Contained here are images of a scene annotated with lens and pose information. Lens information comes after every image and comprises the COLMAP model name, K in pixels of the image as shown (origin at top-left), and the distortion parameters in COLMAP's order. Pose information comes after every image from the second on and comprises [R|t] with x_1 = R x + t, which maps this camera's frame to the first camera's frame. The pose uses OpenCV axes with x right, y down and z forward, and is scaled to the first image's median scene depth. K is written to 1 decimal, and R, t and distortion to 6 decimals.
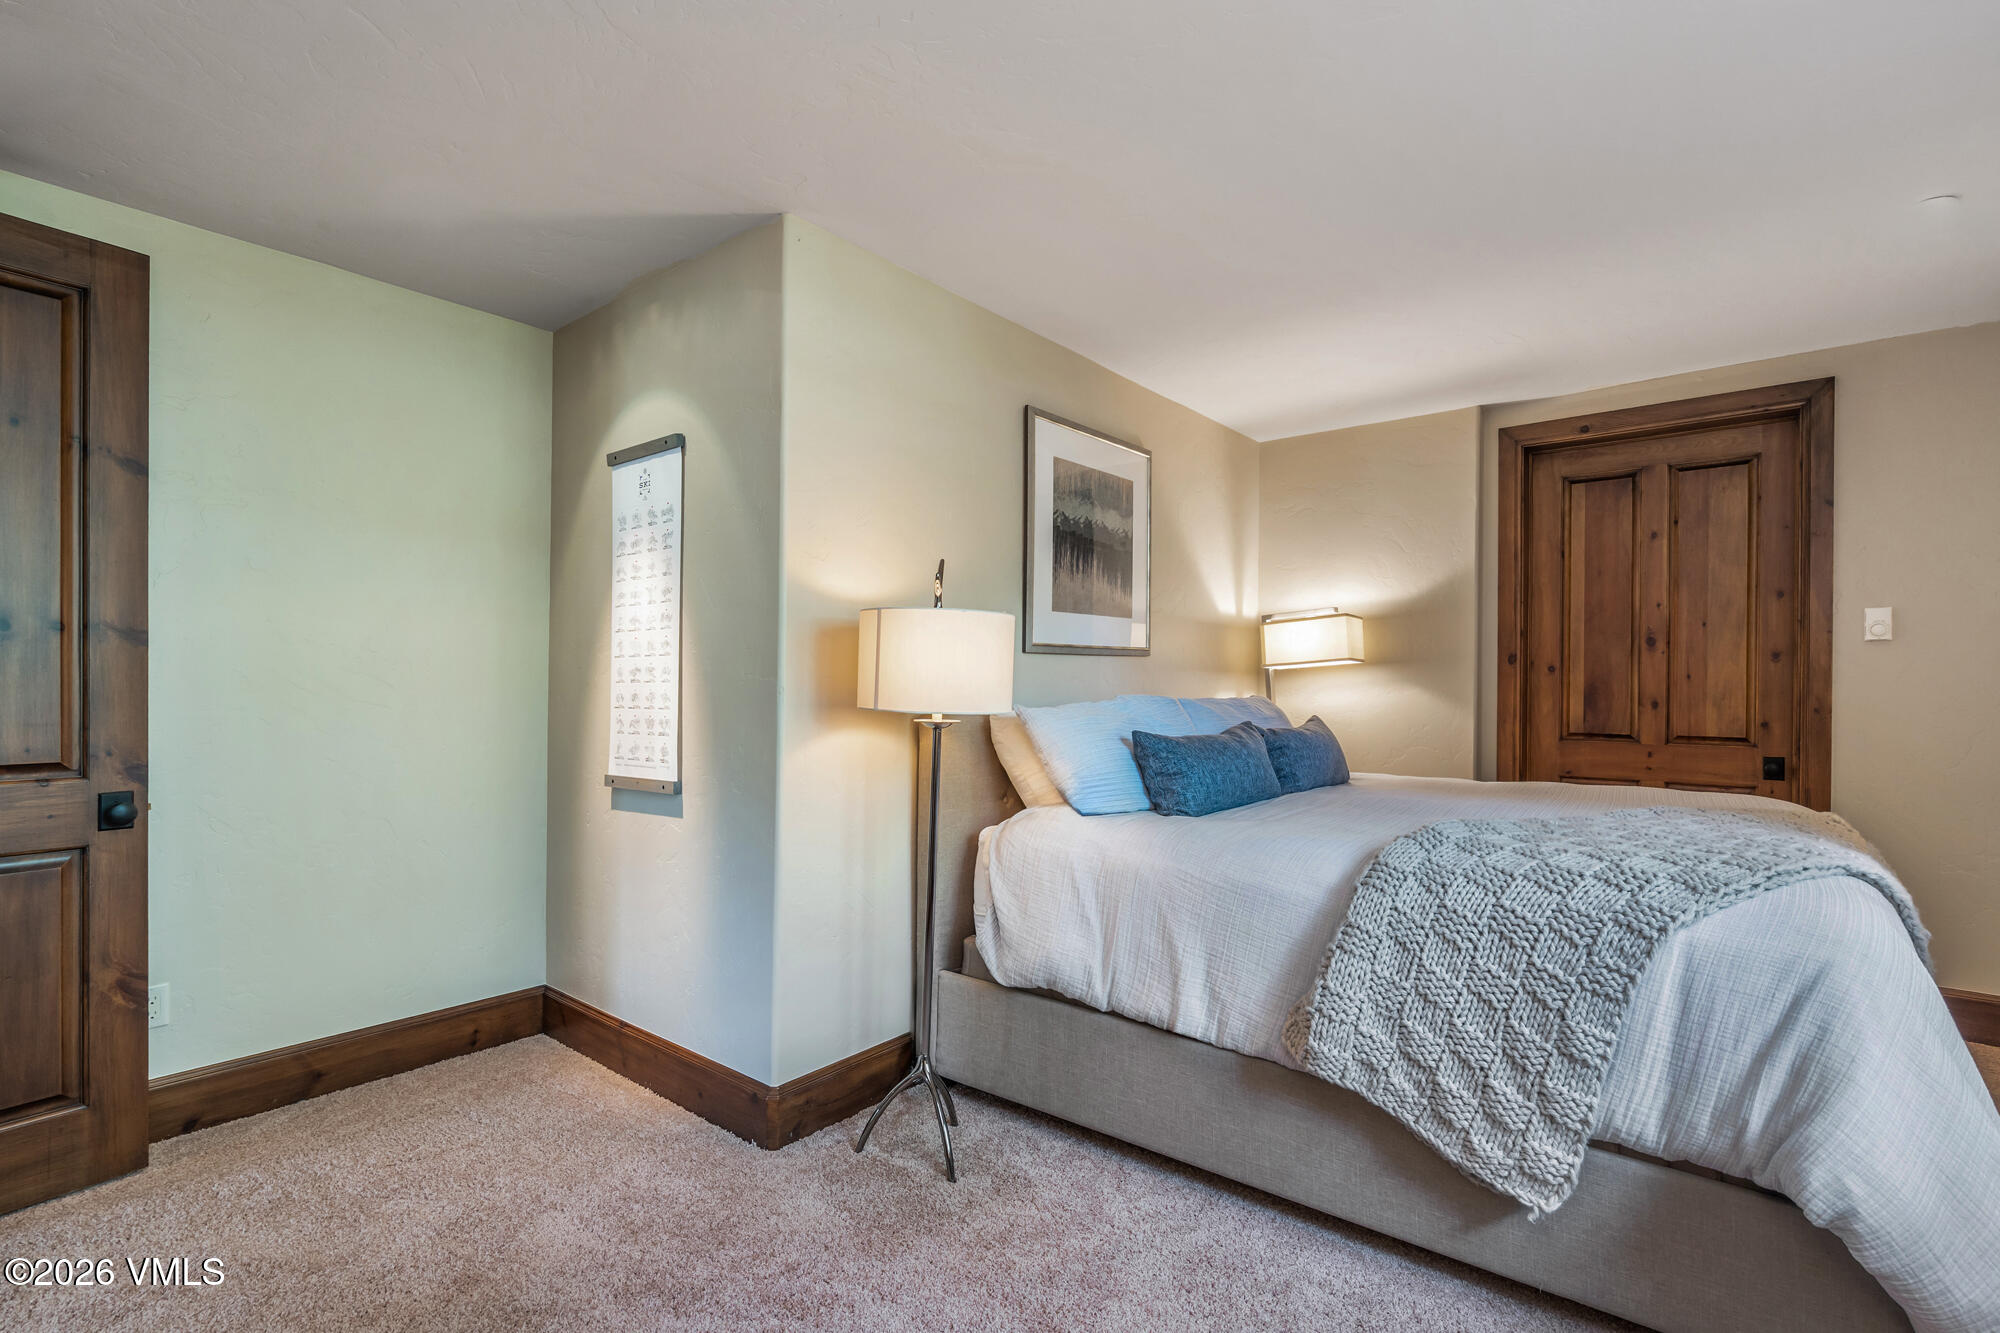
lens RADIAL K [[901.8, 0, 981.5], [0, 901.8, 701.1], [0, 0, 1]] dist [-0.000277, -0.000373]
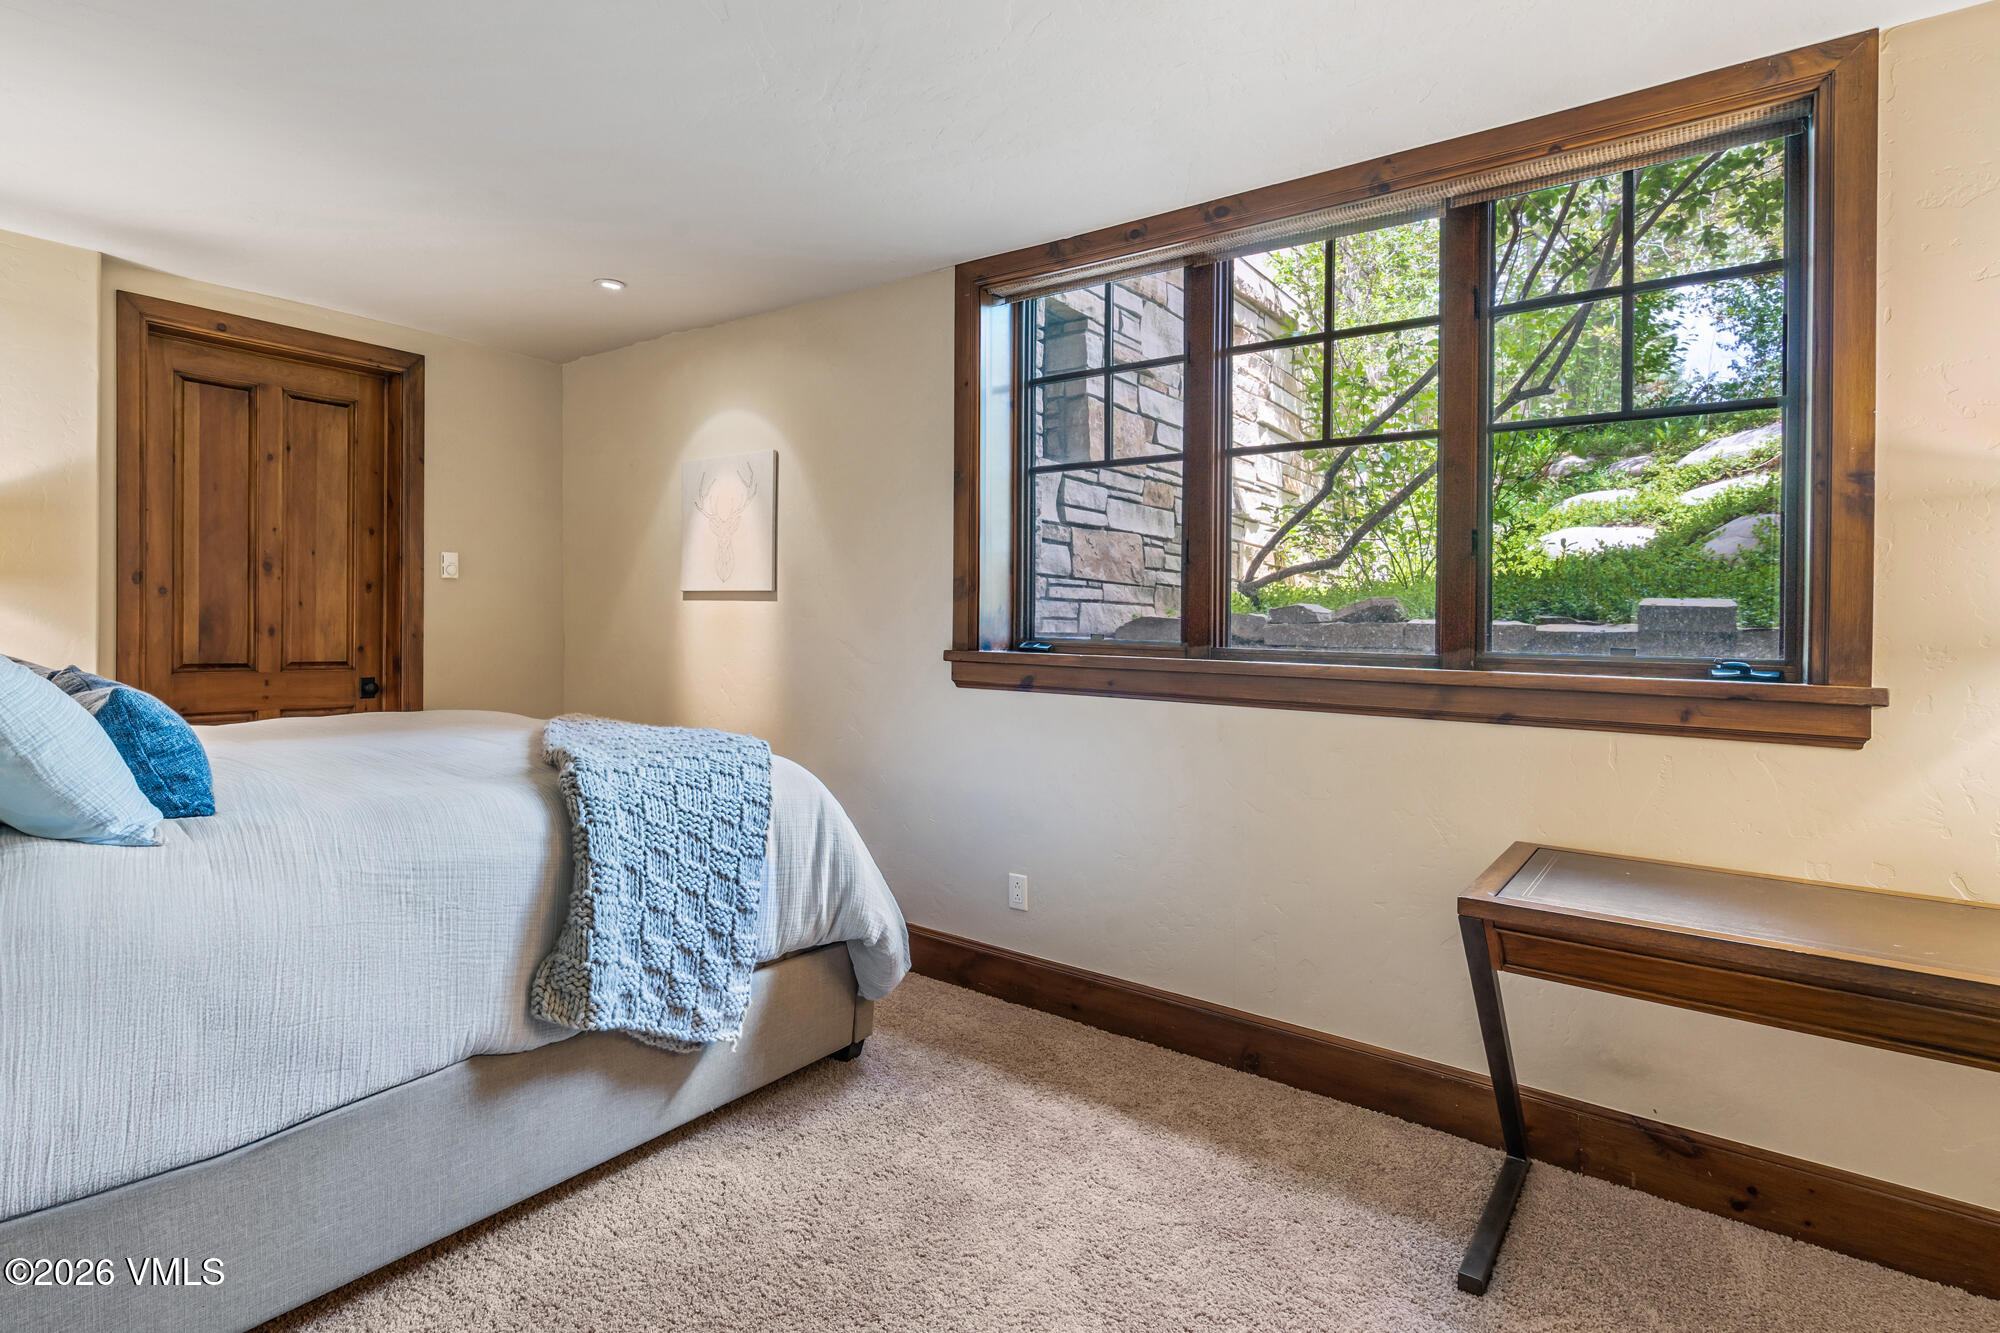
lens RADIAL K [[901.8, 0, 981.5], [0, 901.8, 630.8], [0, 0, 1]] dist [-0.000277, -0.000373]
pose [[0.032982, -0.007569, 0.999427, -0.205701], [-0.001159, 0.999970, 0.007611, -0.005241], [-0.999455, -0.001409, 0.032972, 0.204575]]
